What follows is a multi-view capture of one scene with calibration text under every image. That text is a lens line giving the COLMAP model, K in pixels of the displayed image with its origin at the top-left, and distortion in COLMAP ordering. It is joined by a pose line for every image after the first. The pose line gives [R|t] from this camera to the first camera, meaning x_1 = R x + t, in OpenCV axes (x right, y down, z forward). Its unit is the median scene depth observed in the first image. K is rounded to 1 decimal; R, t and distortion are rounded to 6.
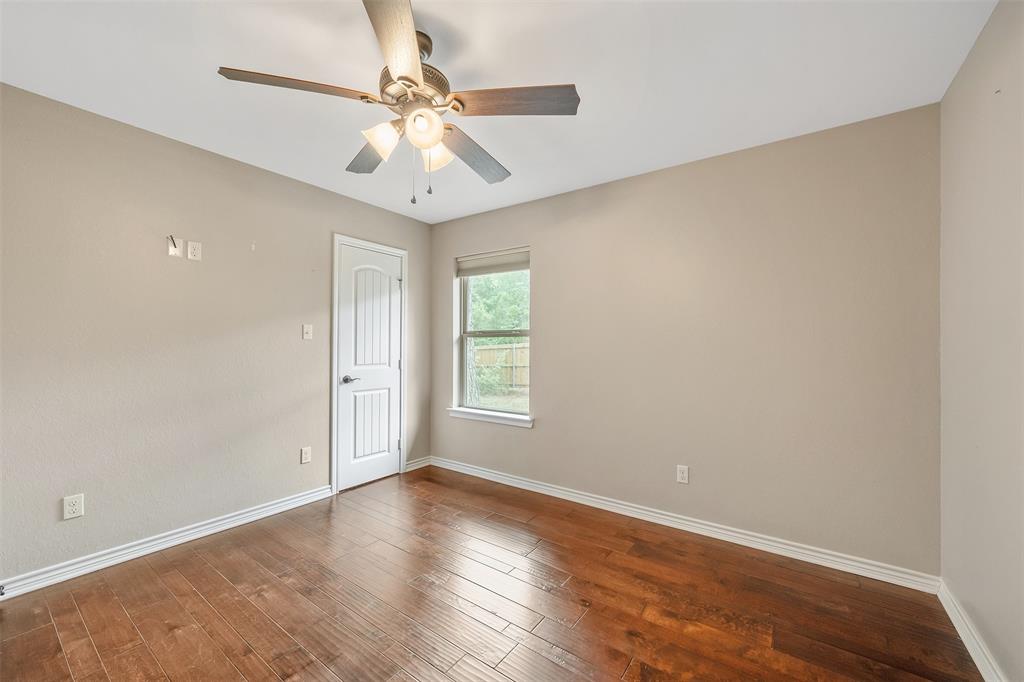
lens RADIAL K [[407.0, 0, 510.9], [0, 407.0, 344.4], [0, 0, 1]] dist [0.000508, 0.000091]
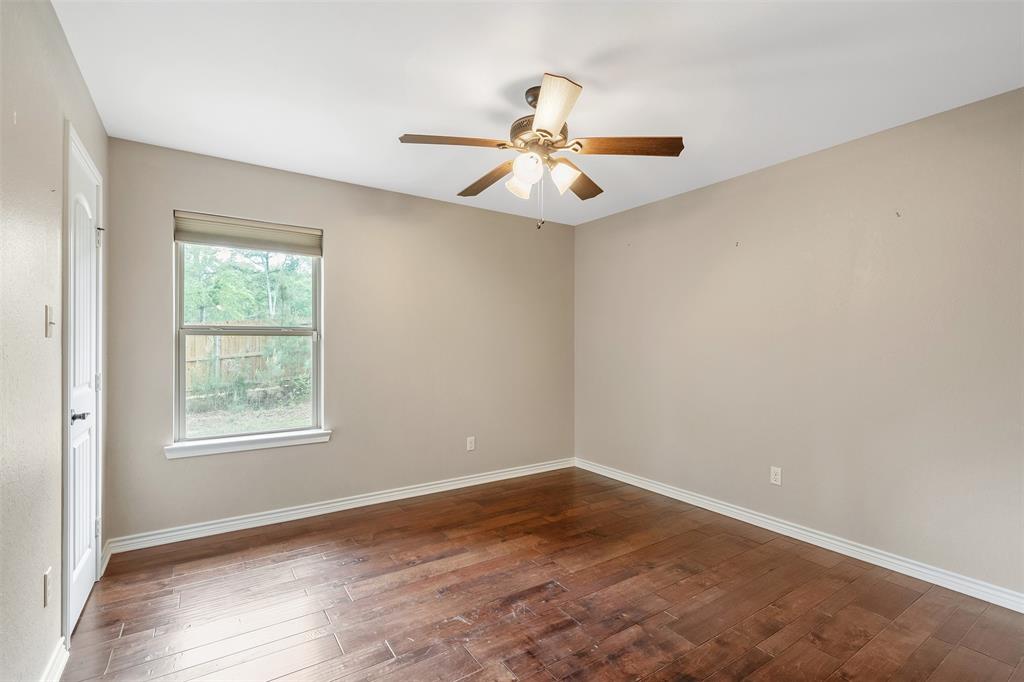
lens RADIAL K [[462.1, 0, 511.7], [0, 462.1, 344.5], [0, 0, 1]] dist [-0.000486, 0.000074]
pose [[0.343397, -0.002443, 0.939187, -0.702753], [-0.000182, 0.999996, 0.002668, -0.003595], [-0.939190, -0.001087, 0.343395, 0.276642]]
